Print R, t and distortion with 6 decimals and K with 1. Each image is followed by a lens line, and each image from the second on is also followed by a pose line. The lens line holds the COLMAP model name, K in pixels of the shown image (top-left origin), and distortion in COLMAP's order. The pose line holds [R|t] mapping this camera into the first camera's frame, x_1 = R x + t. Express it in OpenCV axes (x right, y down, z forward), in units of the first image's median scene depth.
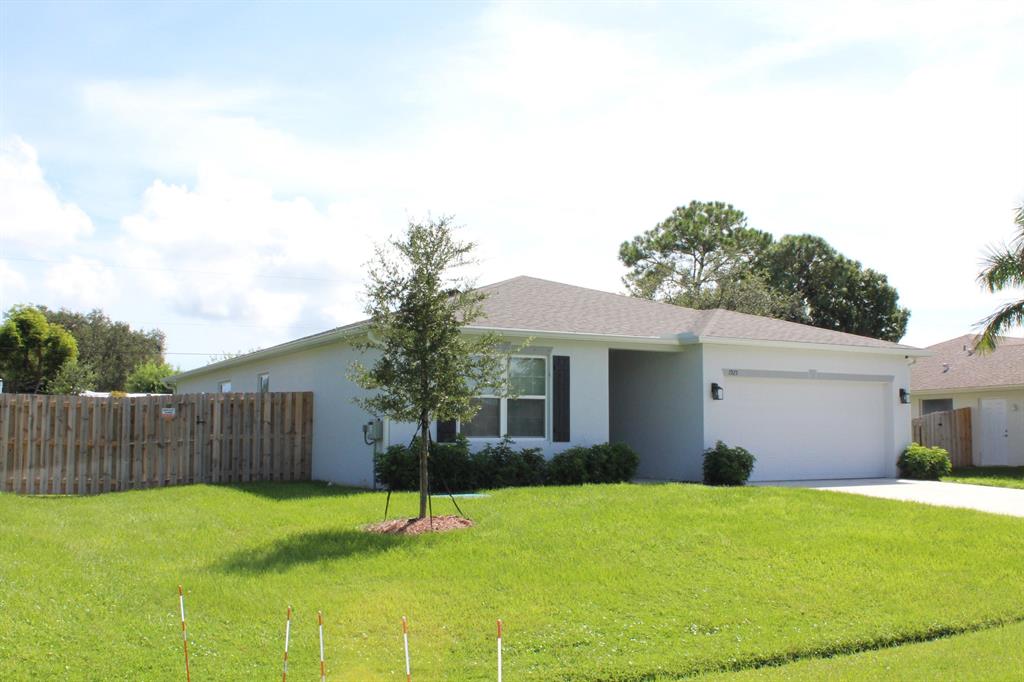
lens RADIAL K [[1100.1, 0, 512.0], [0, 1100.1, 341.0], [0, 0, 1]] dist [-0.046427, -0.005643]
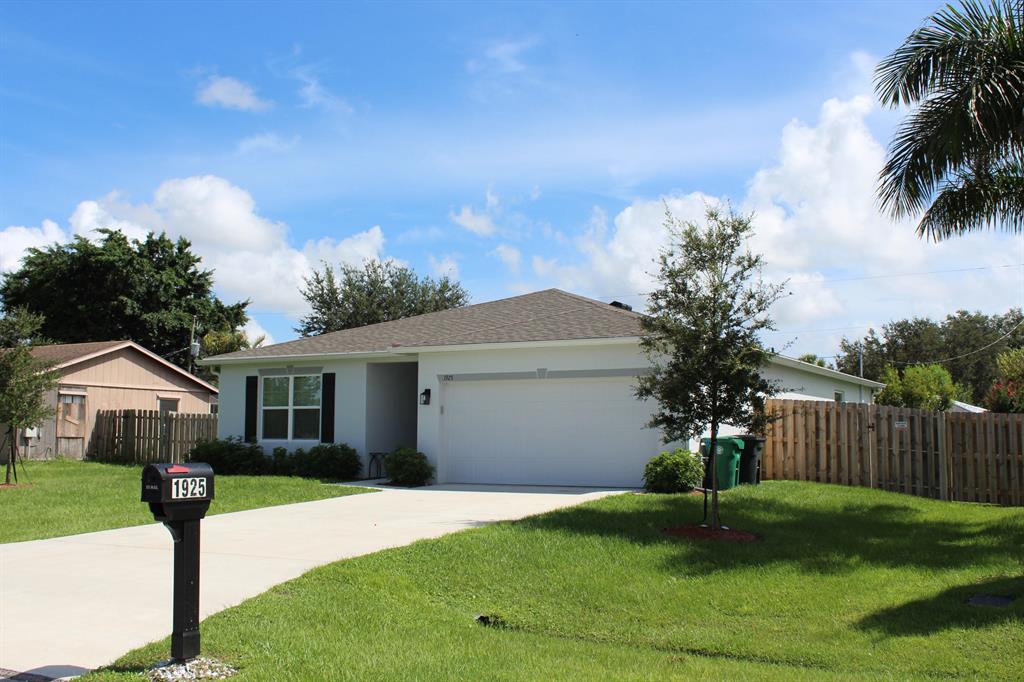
lens RADIAL K [[1050.3, 0, 512.0], [0, 1050.3, 341.0], [0, 0, 1]] dist [-0.050507, 0.004402]
pose [[0.521336, -0.075002, -0.850049, 1.132265], [0.077234, 0.996189, -0.040529, 0.040809], [0.849849, -0.044523, 0.525142, 0.554748]]
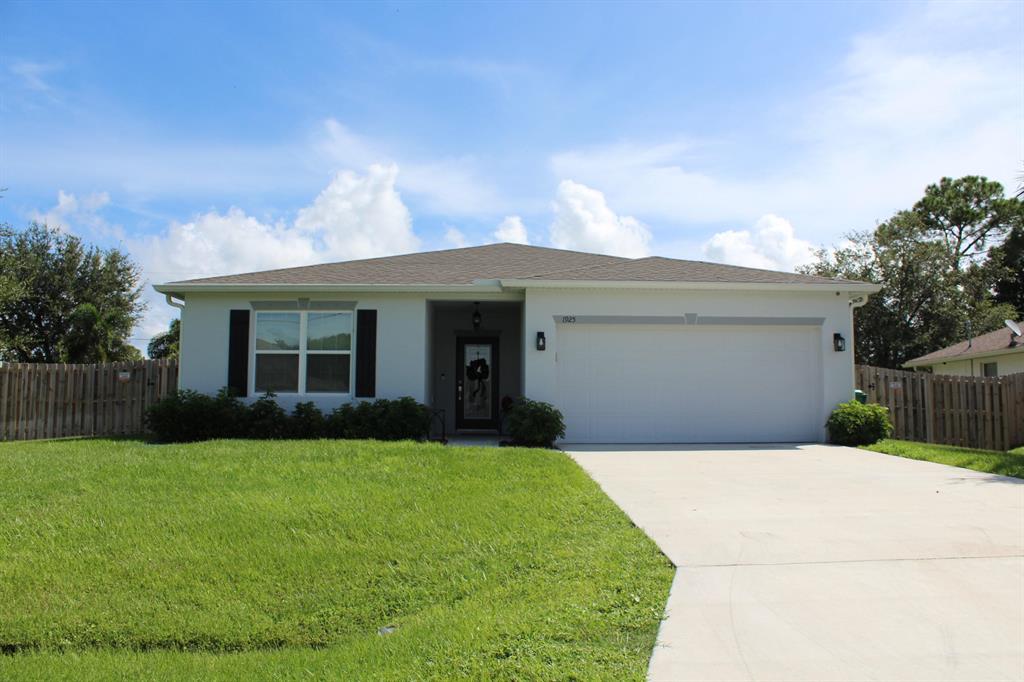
lens RADIAL K [[837.6, 0, 512.0], [0, 837.6, 341.0], [0, 0, 1]] dist [-0.070495, 0.004201]
pose [[0.885499, -0.039836, -0.462930, 0.496587], [0.040404, 0.999146, -0.008692, 0.052520], [0.462881, -0.011008, 0.886352, 0.394137]]
